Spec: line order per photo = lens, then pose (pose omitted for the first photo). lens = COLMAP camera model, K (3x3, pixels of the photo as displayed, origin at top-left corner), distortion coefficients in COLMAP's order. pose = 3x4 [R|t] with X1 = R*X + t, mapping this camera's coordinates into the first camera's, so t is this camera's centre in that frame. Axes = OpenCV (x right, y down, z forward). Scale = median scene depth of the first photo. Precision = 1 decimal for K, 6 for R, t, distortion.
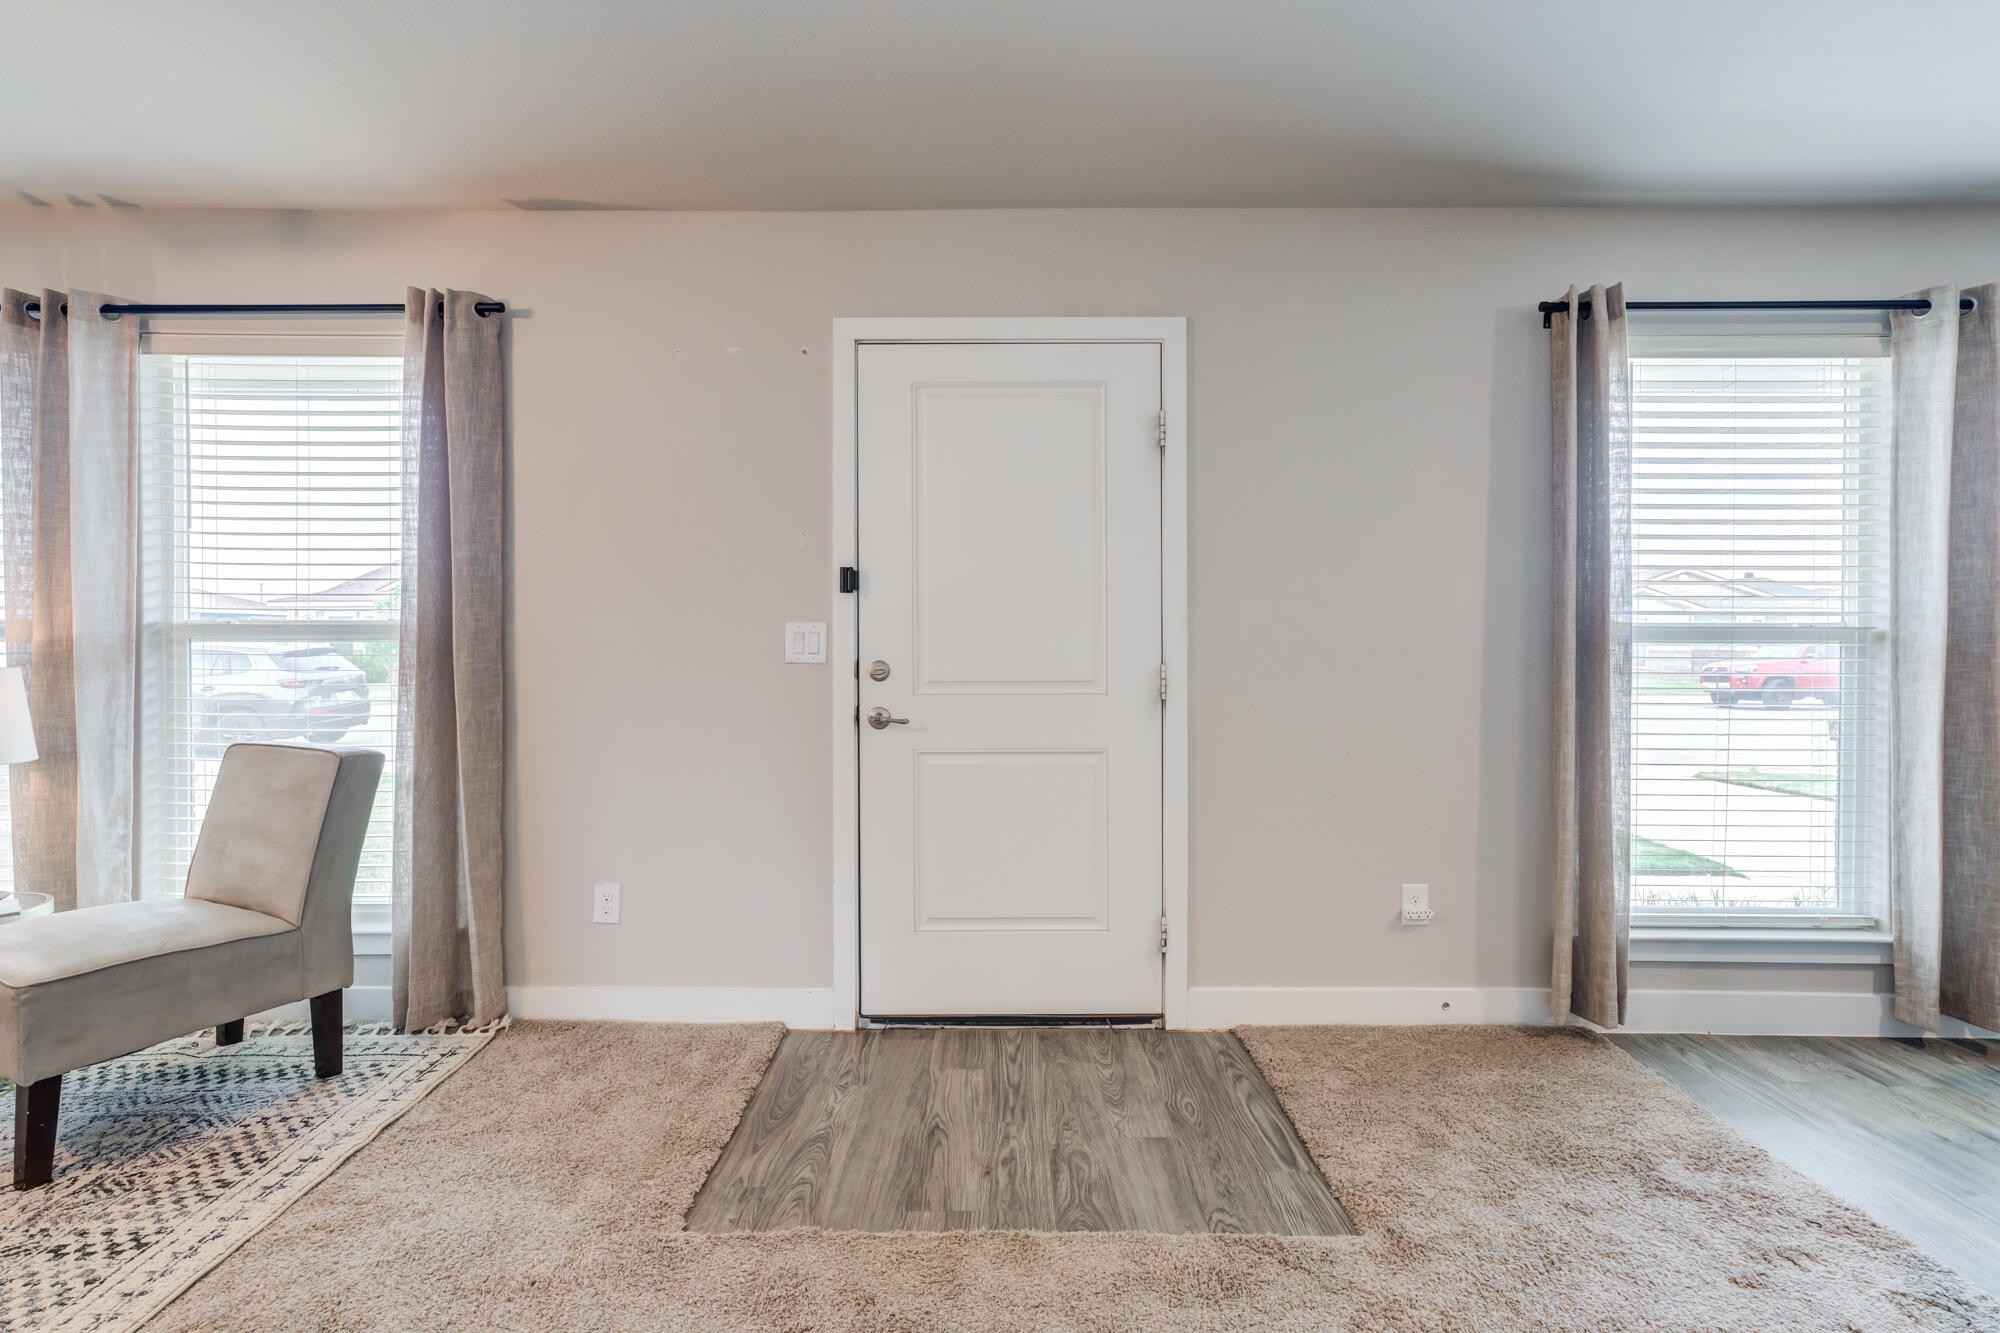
lens RADIAL K [[990.3, 0, 1005.5], [0, 990.3, 648.1], [0, 0, 1]] dist [-0.000345, 0.007076]
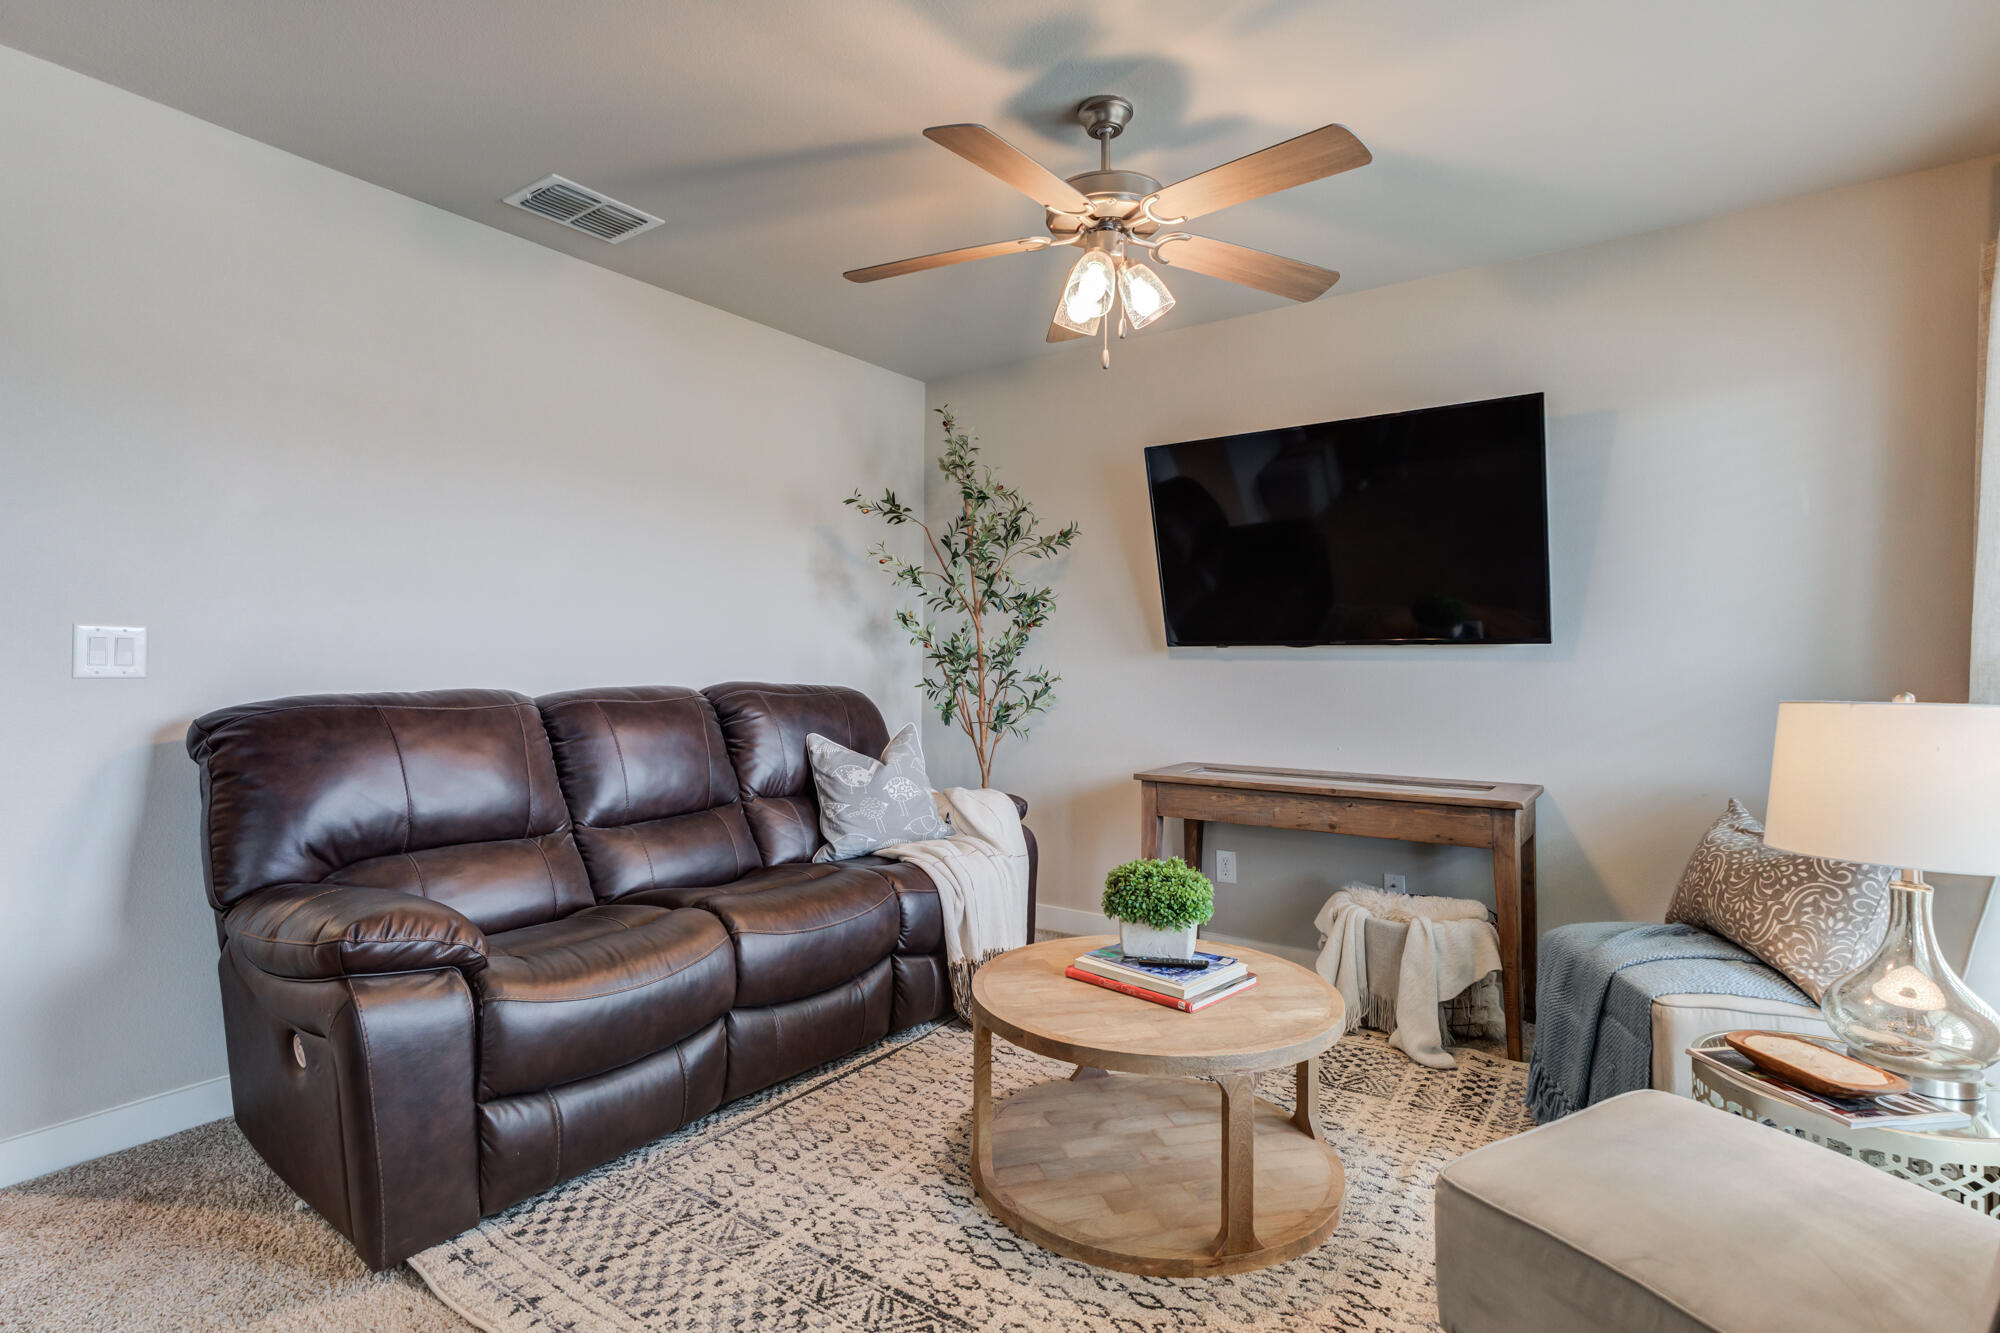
lens RADIAL K [[991.3, 0, 1004.4], [0, 991.3, 657.9], [0, 0, 1]] dist [-0.000802, 0.009112]
pose [[-0.580383, -0.003451, -0.814336, -0.198465], [-0.011848, 0.999921, 0.004206, -0.003567], [0.814257, 0.012089, -0.580379, 0.817502]]
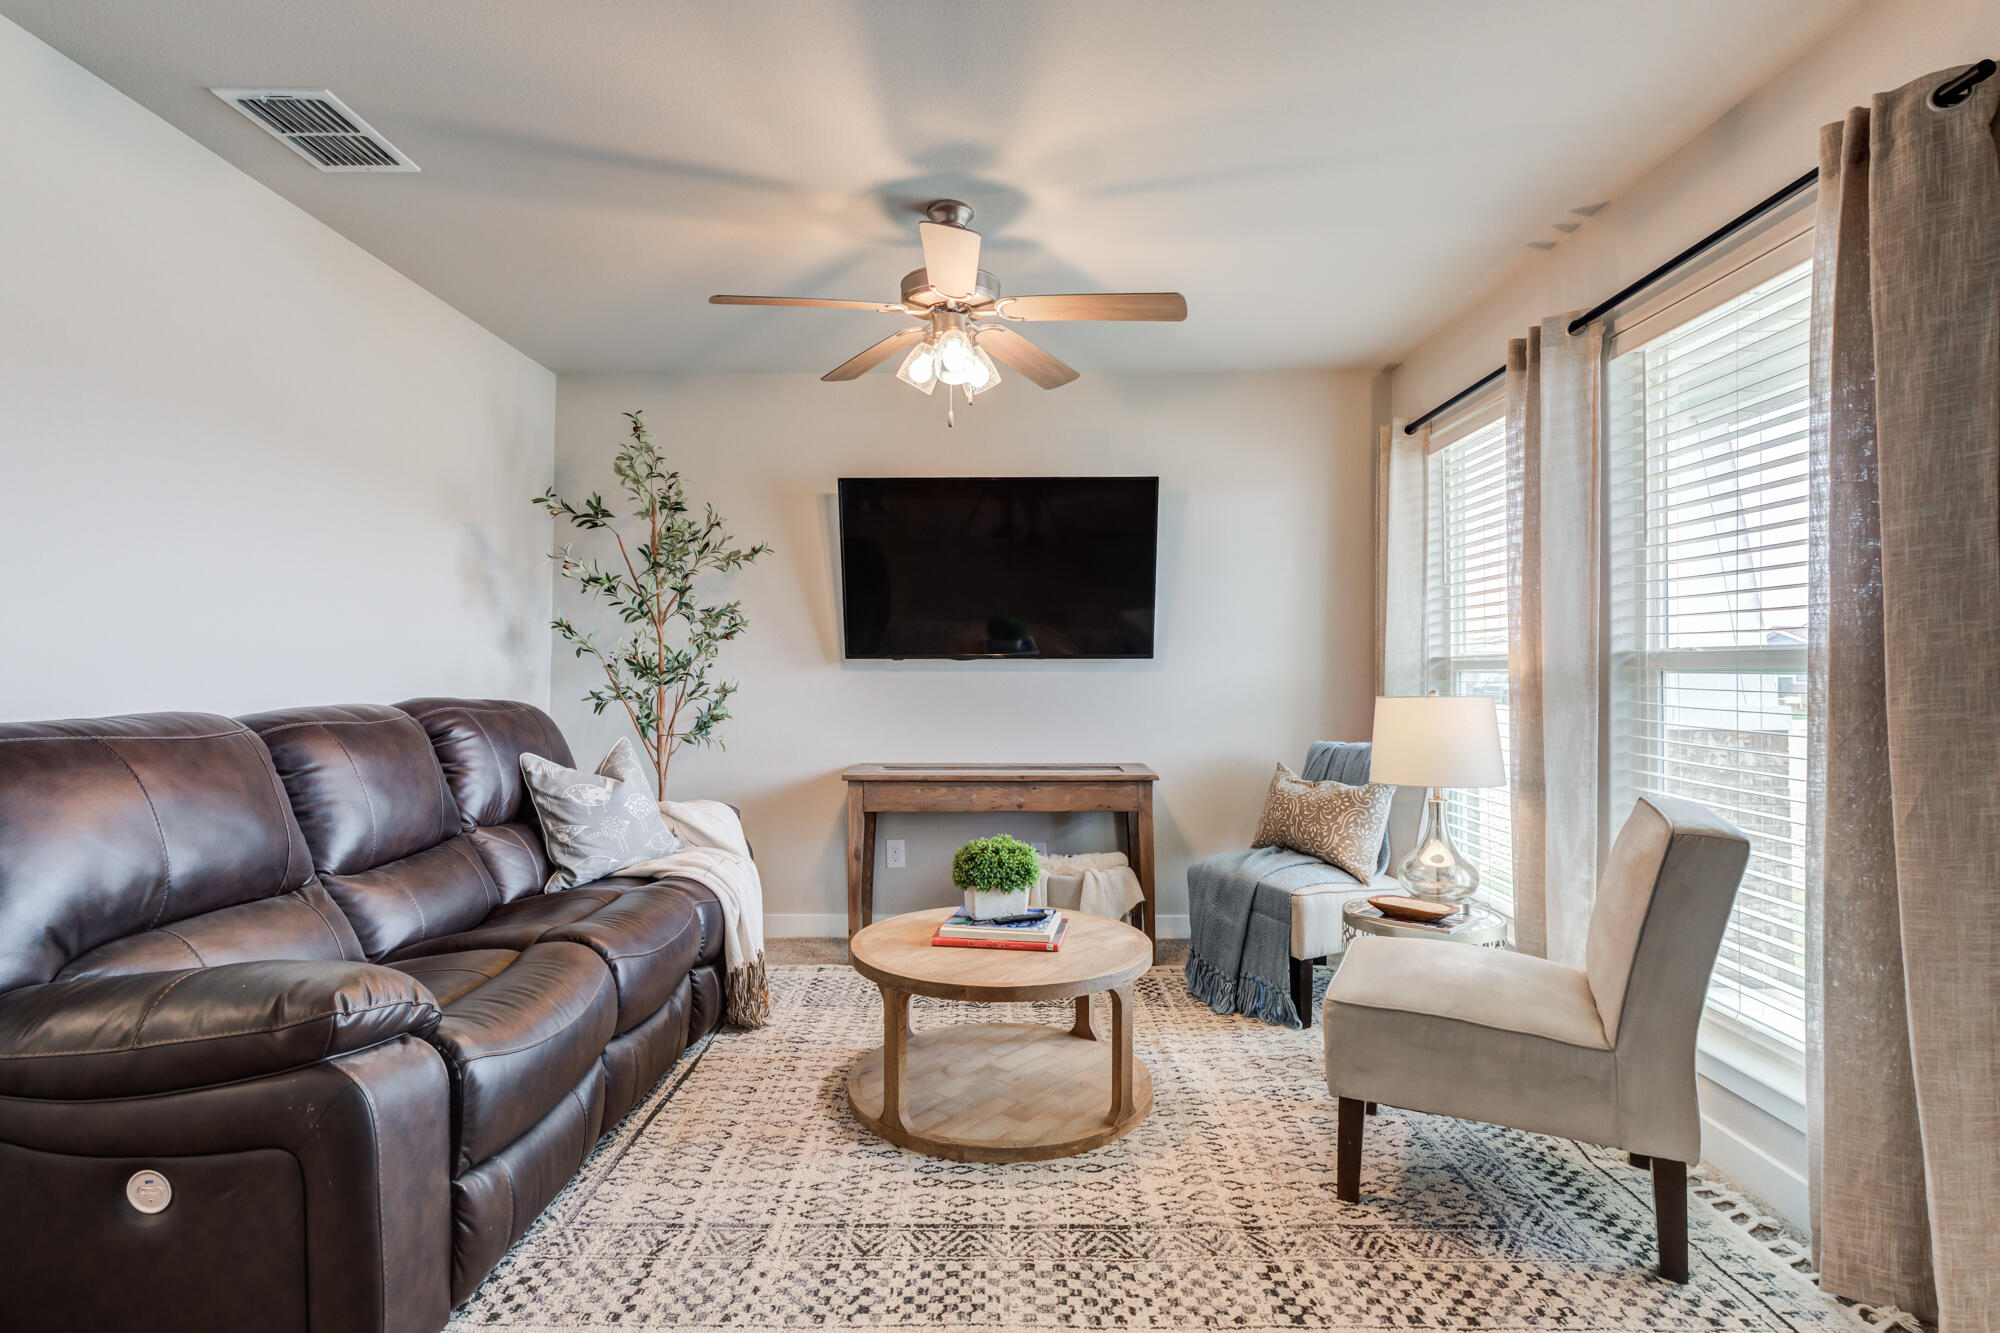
lens RADIAL K [[990.3, 0, 1005.5], [0, 990.3, 648.1], [0, 0, 1]] dist [-0.000345, 0.007076]
pose [[-0.009315, -0.022540, -0.999703, 0.048822], [-0.012196, 0.999674, -0.022425, -0.002040], [0.999882, 0.011983, -0.009587, 0.475697]]
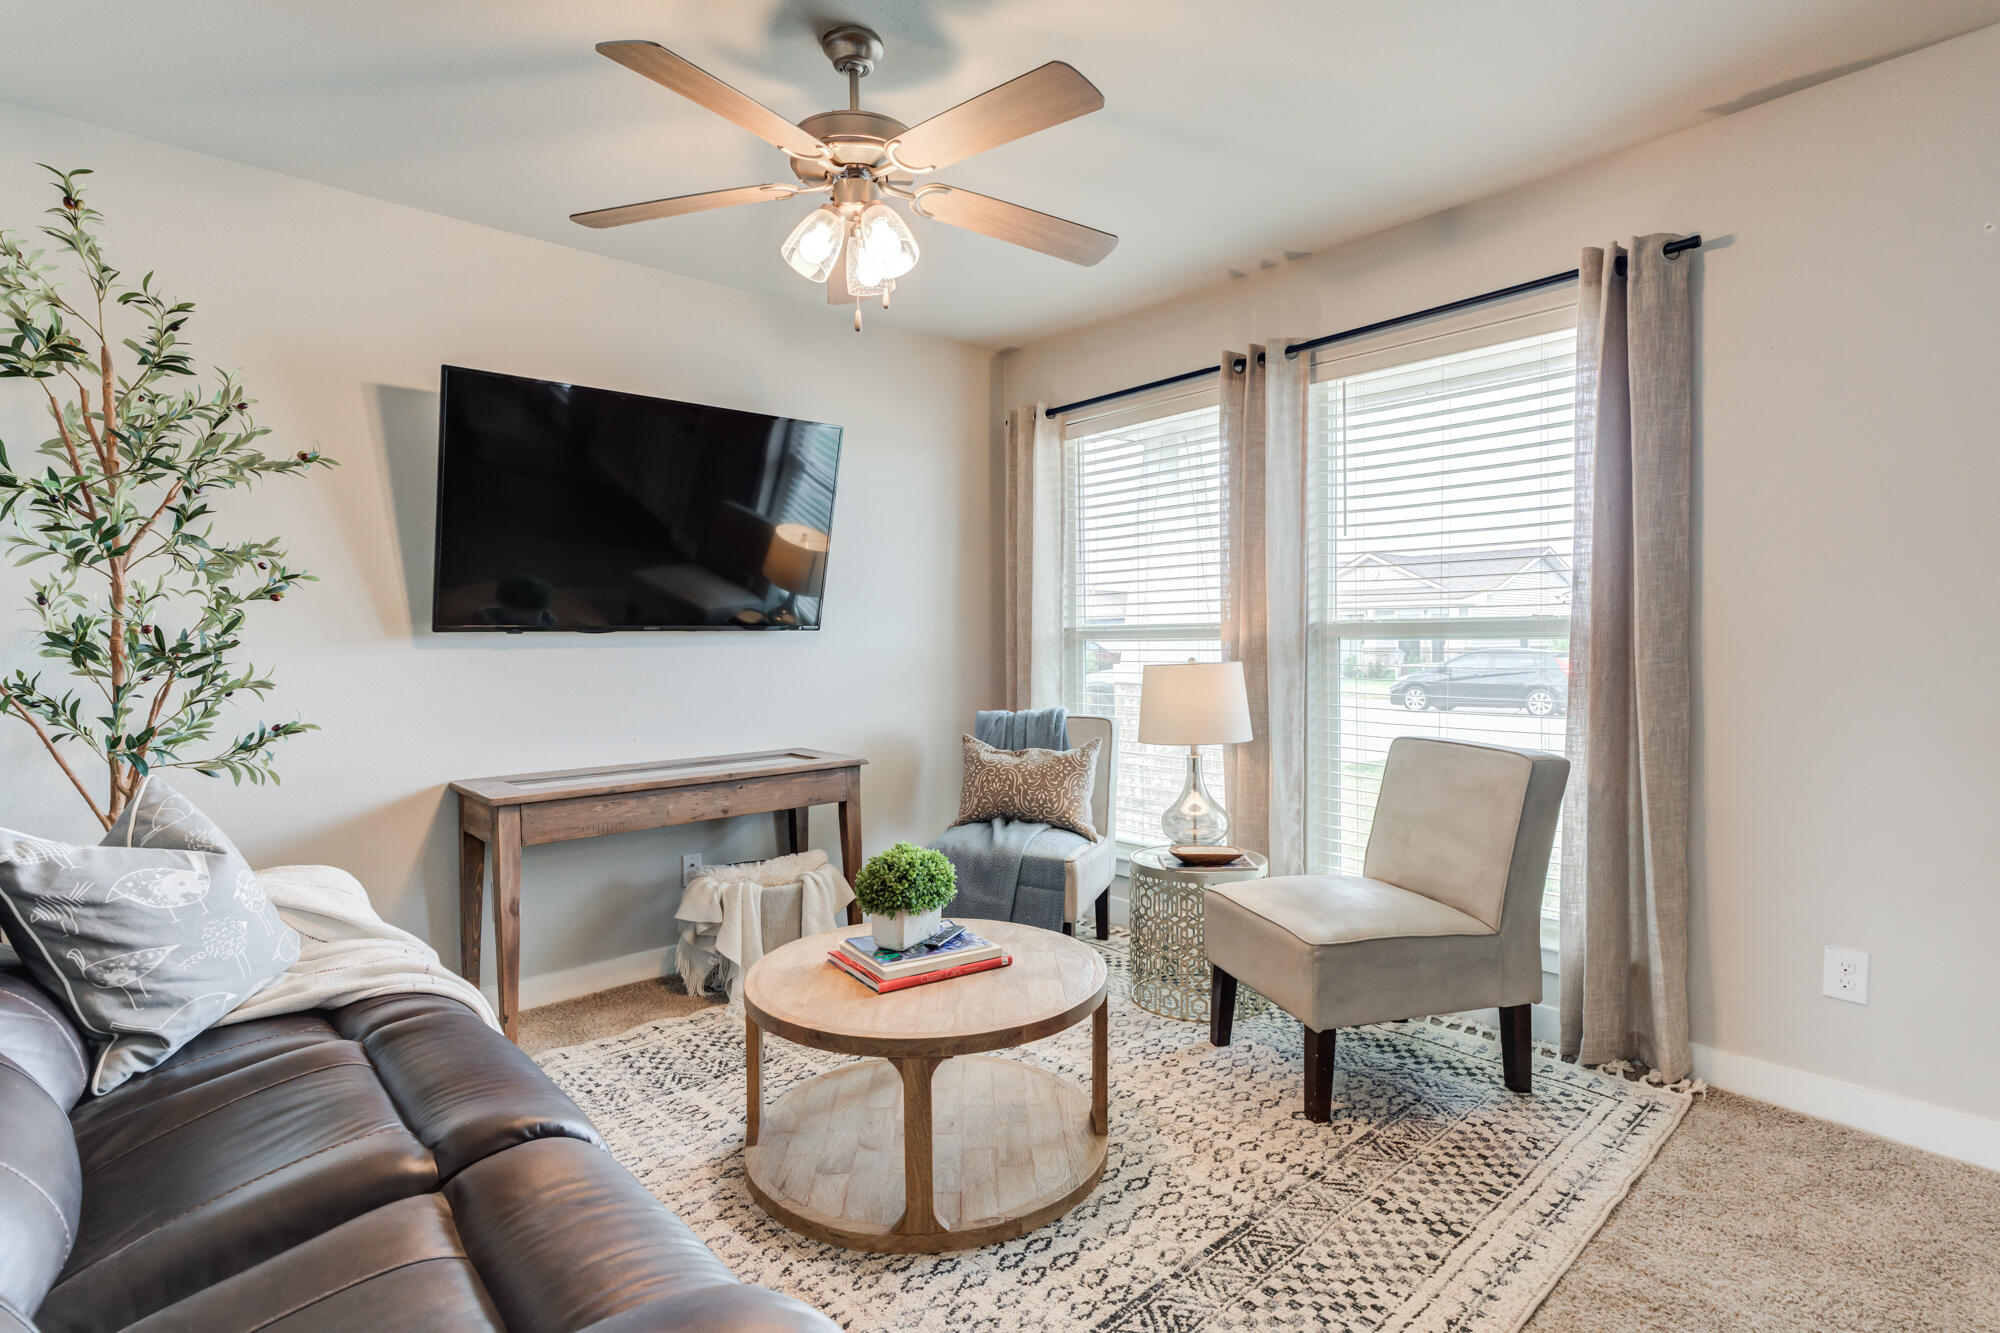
lens RADIAL K [[986.5, 0, 1000.9], [0, 986.5, 659.7], [0, 0, 1]] dist [-0.000309, 0.008822]
pose [[0.665161, 0.008918, -0.746647, -0.278195], [0.001556, 0.999910, 0.013330, 0.000055], [0.746698, -0.010029, 0.665087, -0.006089]]
